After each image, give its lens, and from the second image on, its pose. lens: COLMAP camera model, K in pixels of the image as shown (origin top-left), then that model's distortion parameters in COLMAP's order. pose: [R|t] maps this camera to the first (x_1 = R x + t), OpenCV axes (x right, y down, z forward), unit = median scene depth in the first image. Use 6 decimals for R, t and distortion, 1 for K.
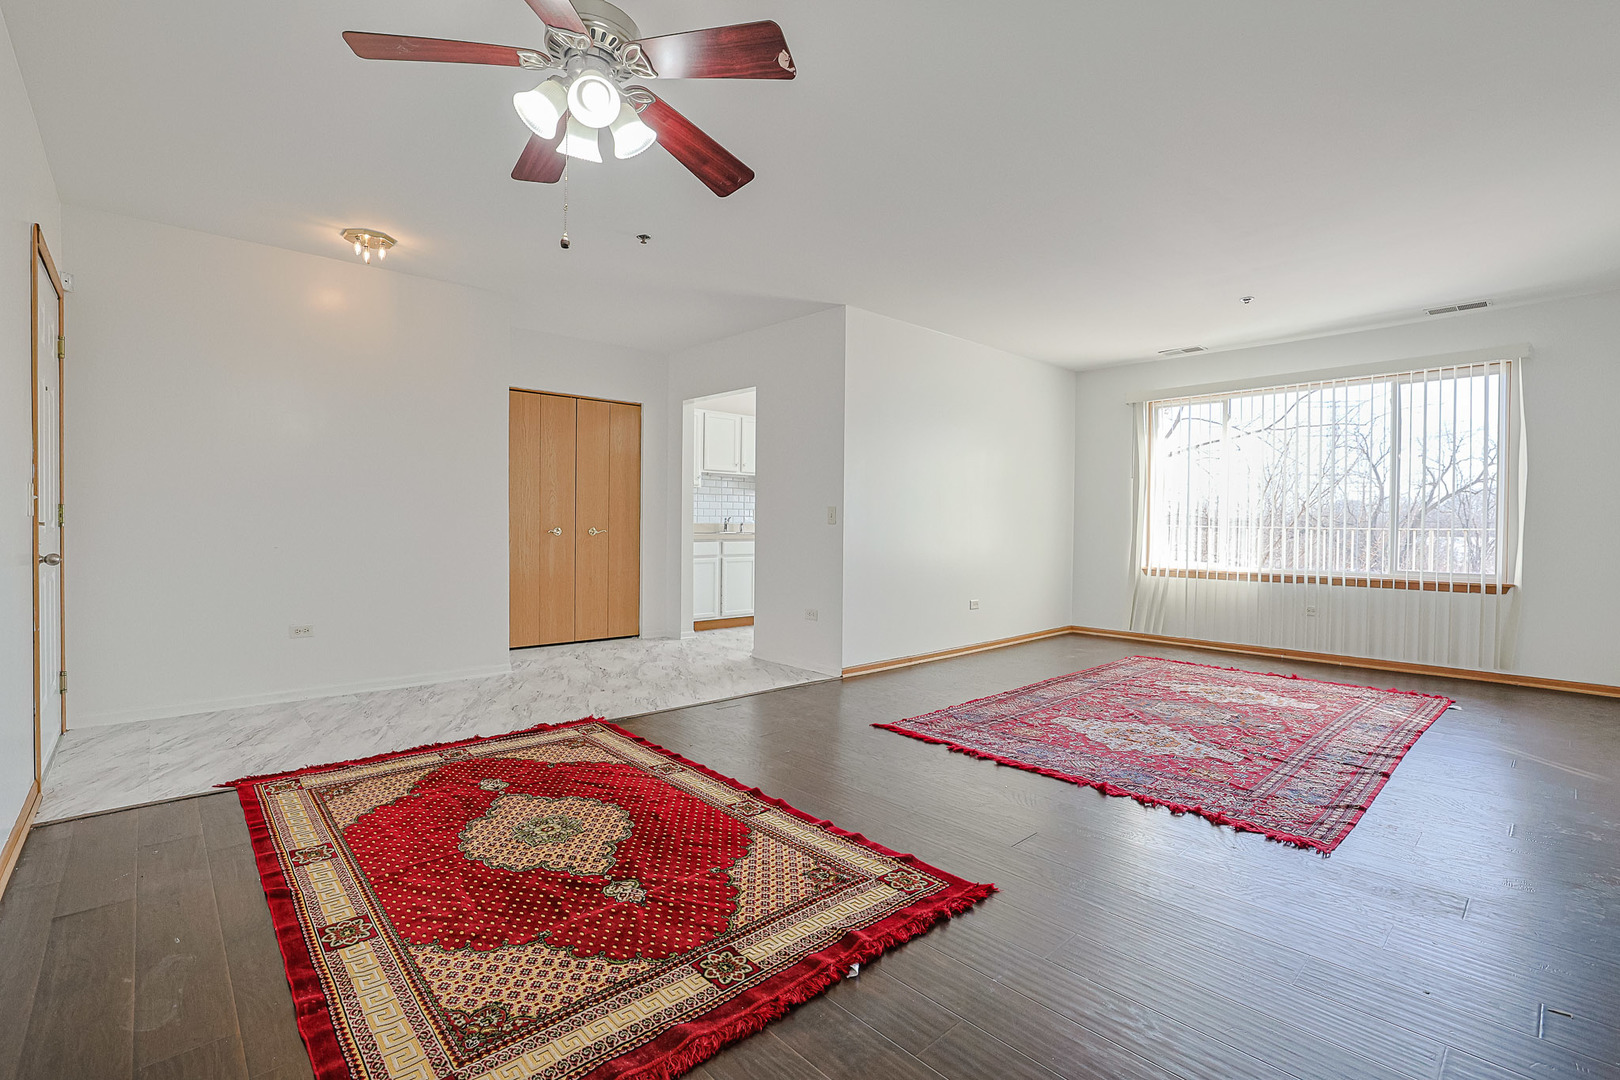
lens RADIAL K [[736.7, 0, 794.8], [0, 736.7, 531.8], [0, 0, 1]] dist [-0.045109, 0.015046]
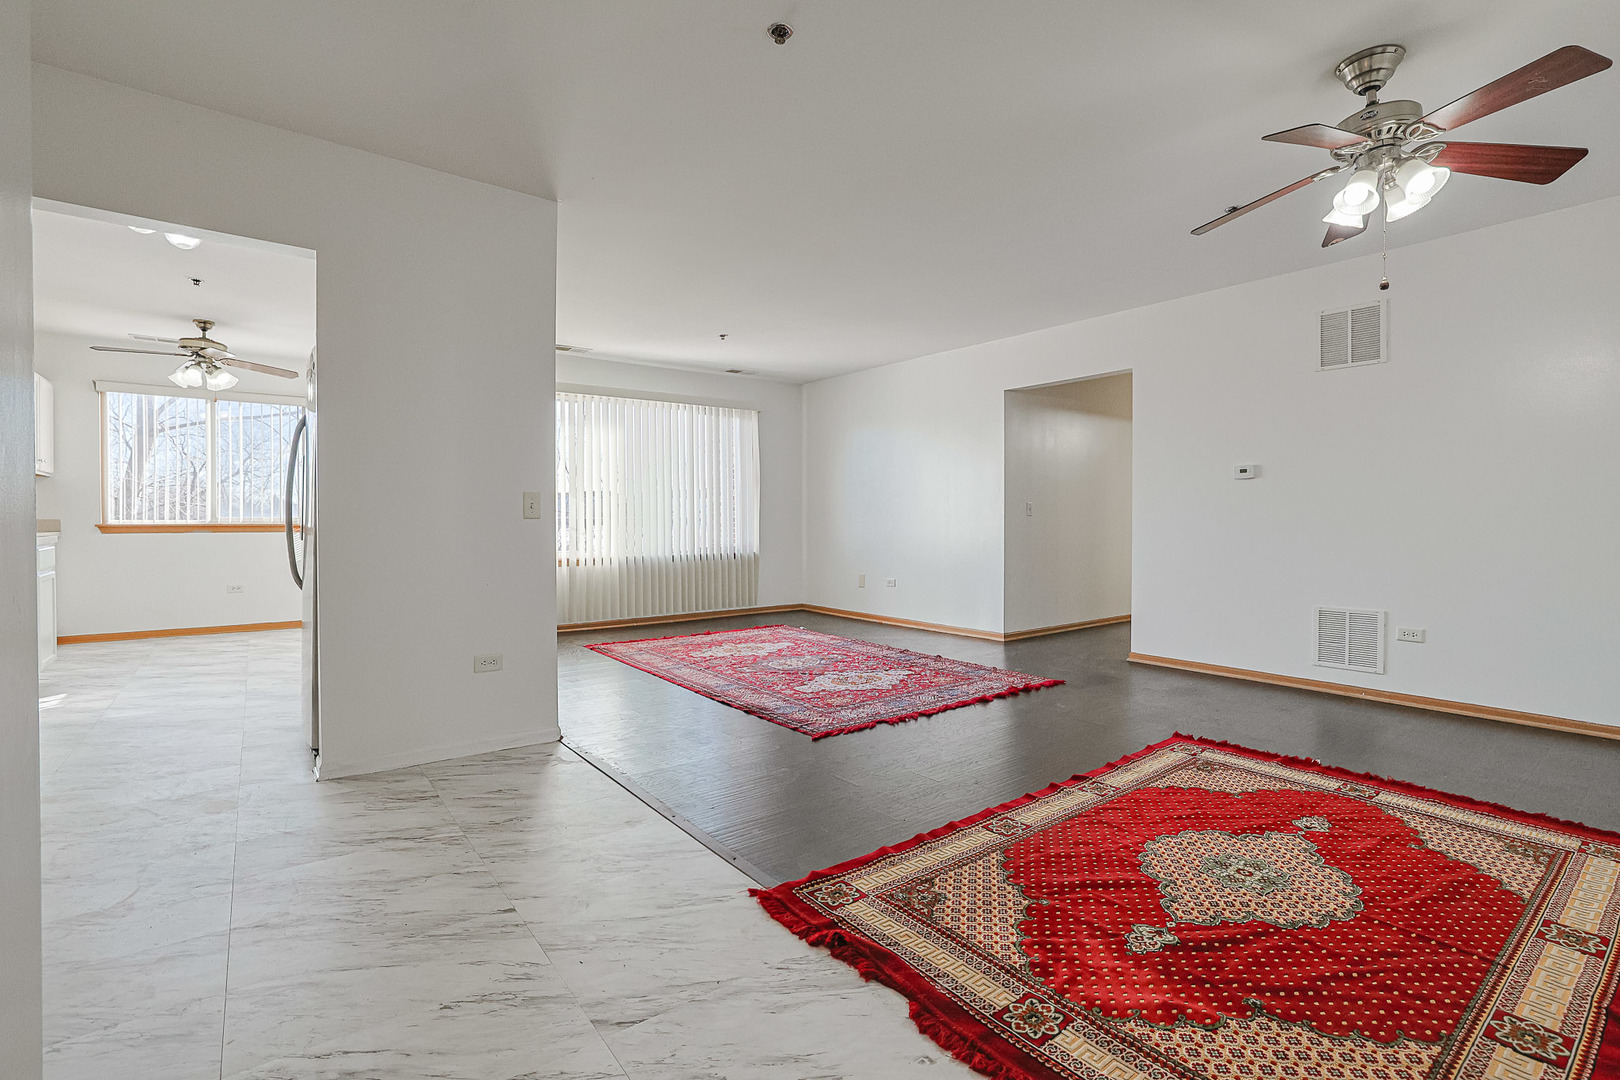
lens RADIAL K [[736.7, 0, 814.0], [0, 736.7, 529.5], [0, 0, 1]] dist [-0.045109, 0.015046]
pose [[0.069252, -0.025342, 0.997277, -0.593210], [0.017345, 0.999557, 0.024195, -0.012417], [-0.997448, 0.015622, 0.069661, 0.704954]]
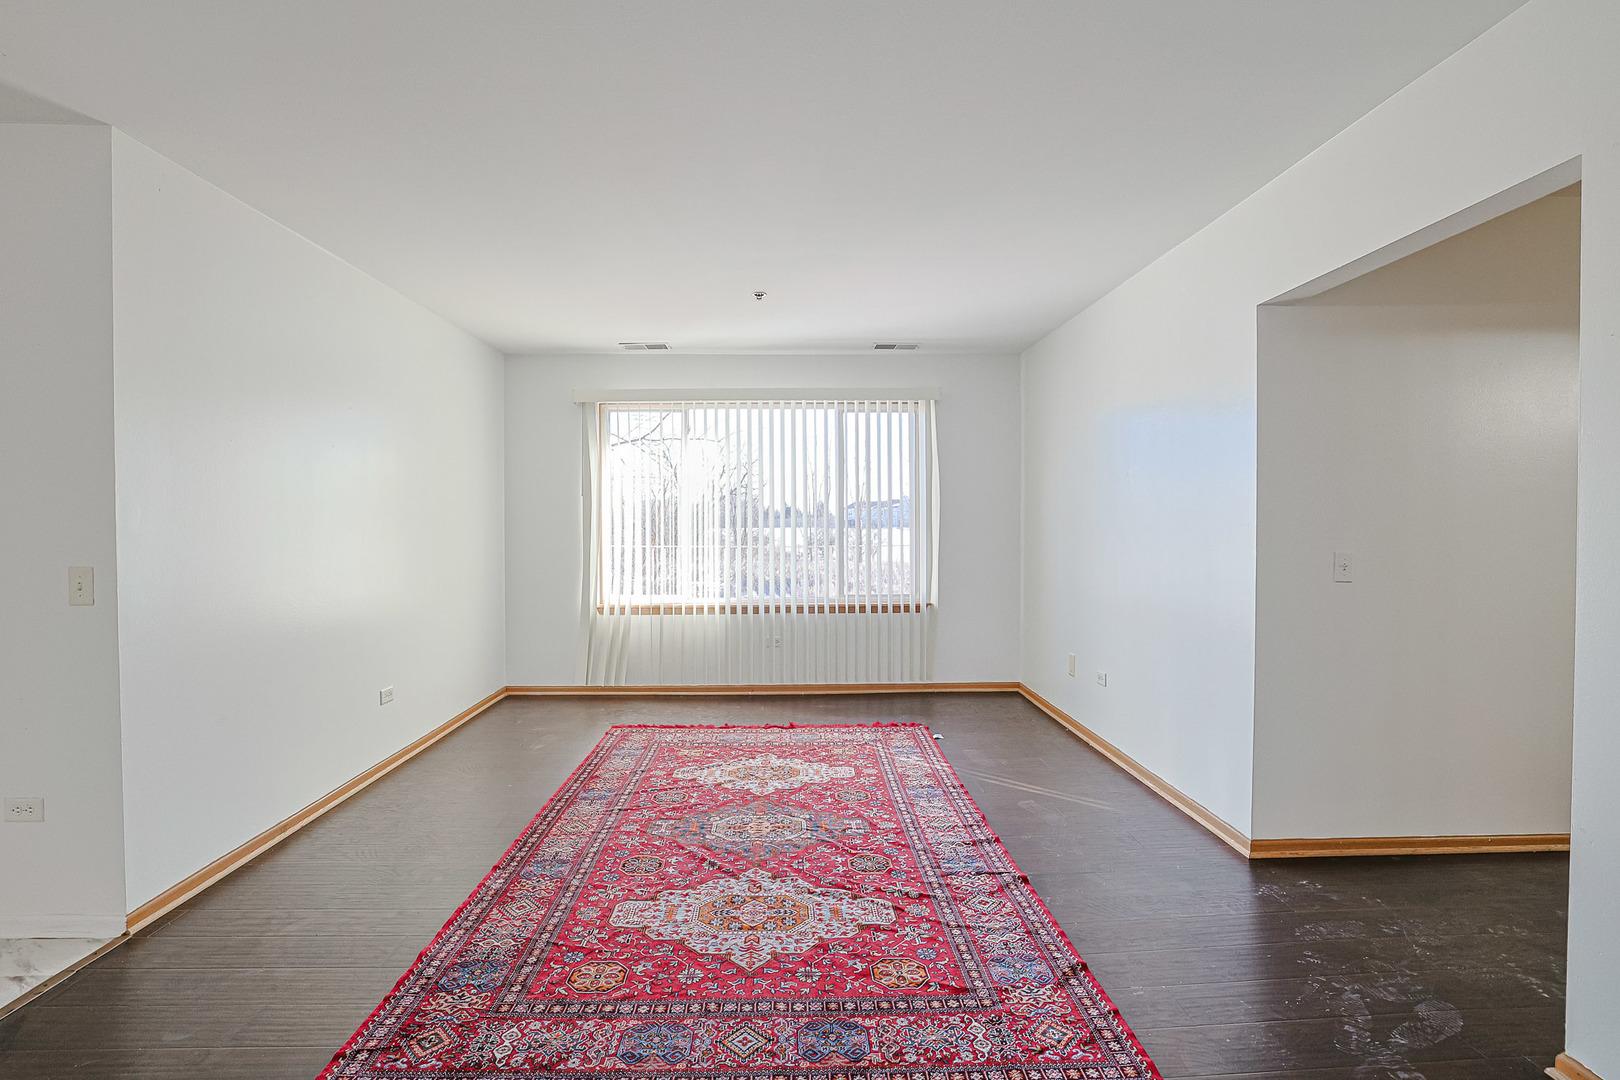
lens RADIAL K [[736.7, 0, 802.6], [0, 736.7, 531.8], [0, 0, 1]] dist [-0.045109, 0.015046]
pose [[0.647759, -0.023632, 0.761478, 0.003687], [0.018347, 0.999713, 0.015418, -0.054832], [-0.761624, 0.003984, 0.648007, 0.383062]]
